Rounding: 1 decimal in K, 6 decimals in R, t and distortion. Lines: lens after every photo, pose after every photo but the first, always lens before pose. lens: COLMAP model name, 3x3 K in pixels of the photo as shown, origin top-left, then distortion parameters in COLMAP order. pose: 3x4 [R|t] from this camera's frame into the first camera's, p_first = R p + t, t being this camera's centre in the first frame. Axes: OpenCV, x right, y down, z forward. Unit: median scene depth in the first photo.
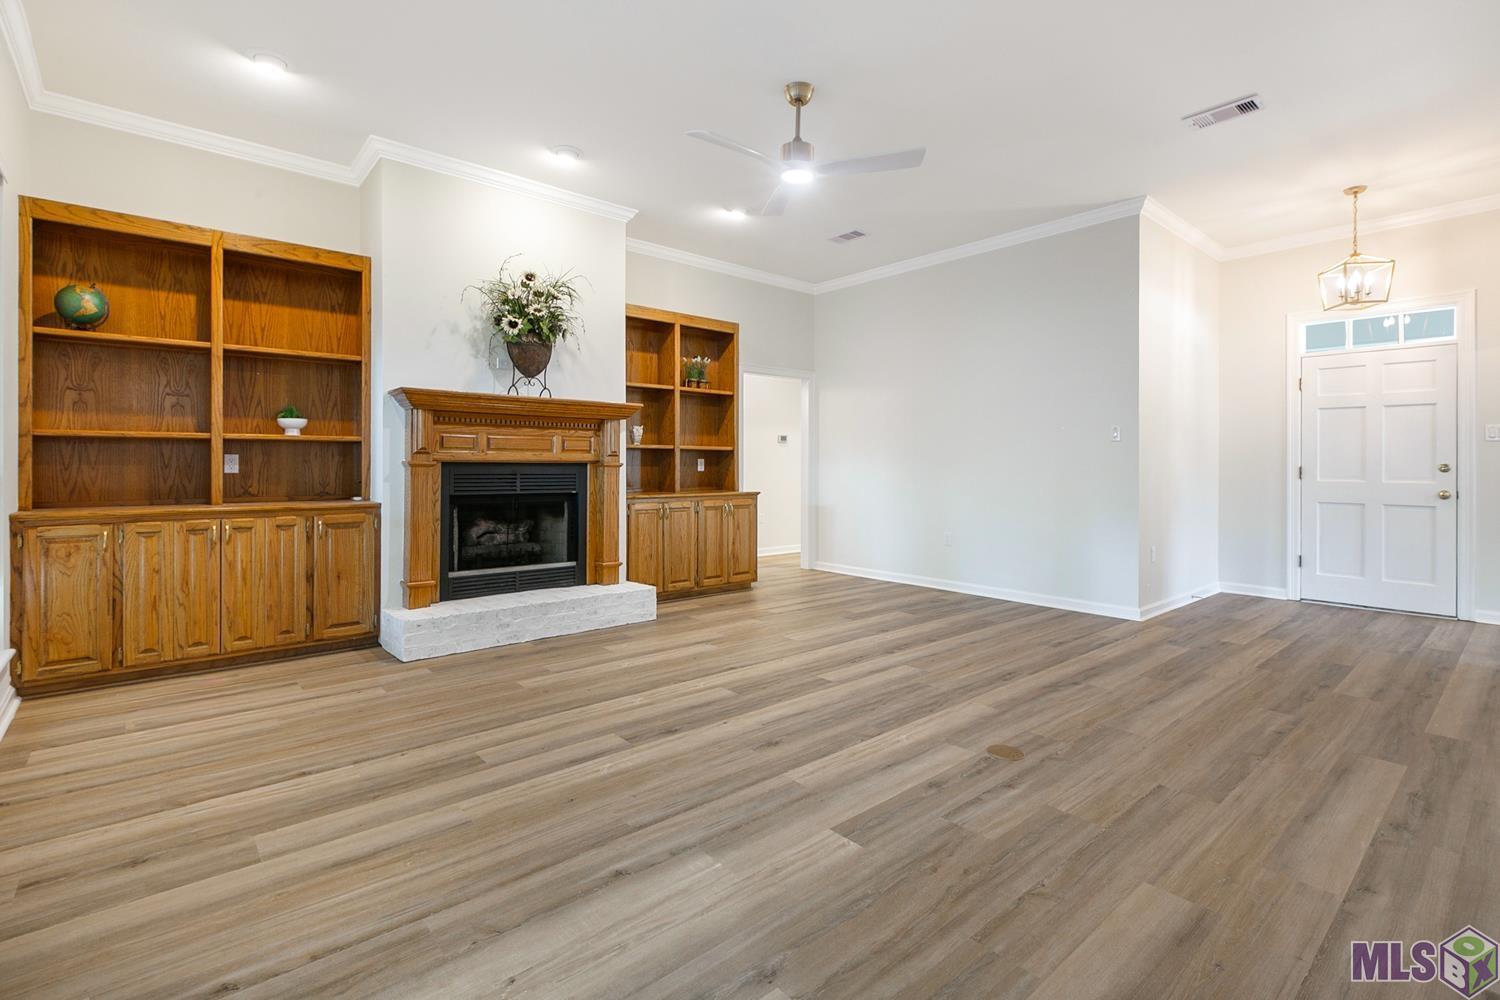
lens RADIAL K [[690.2, 0, 735.7], [0, 690.2, 468.5], [0, 0, 1]] dist [-0.000292, -0.000309]
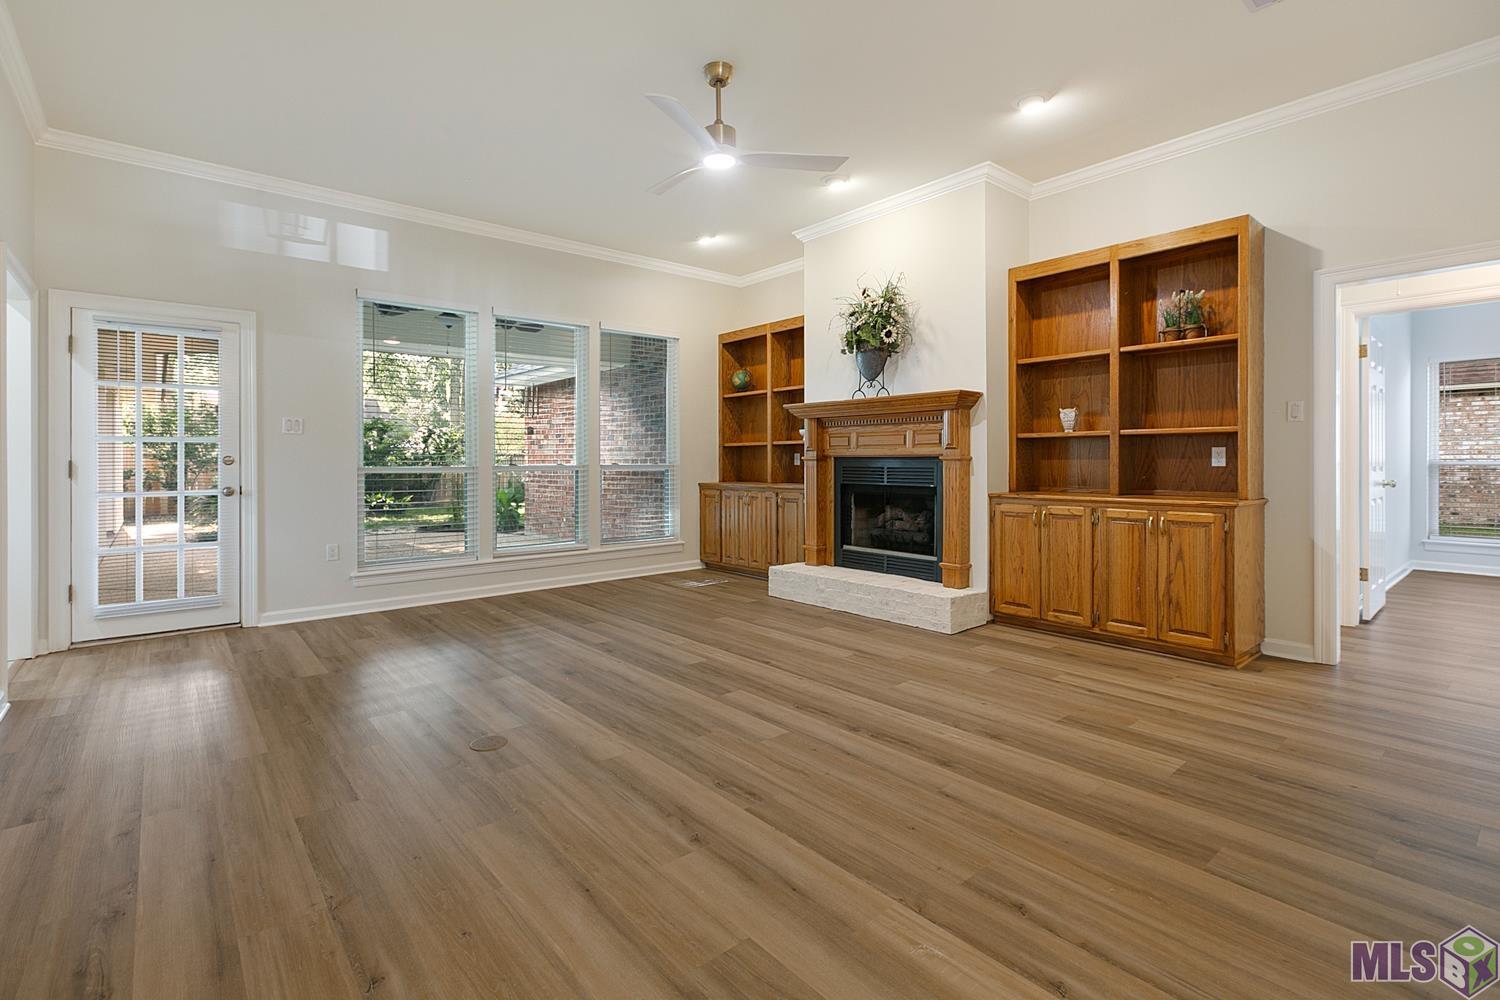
lens RADIAL K [[690.2, 0, 754.8], [0, 690.2, 459.7], [0, 0, 1]] dist [-0.000292, -0.000309]
pose [[0.012571, -0.003739, -0.999914, 0.899774], [-0.000859, 0.999993, -0.003750, 0.000204], [0.999921, 0.000906, 0.012568, 0.880119]]
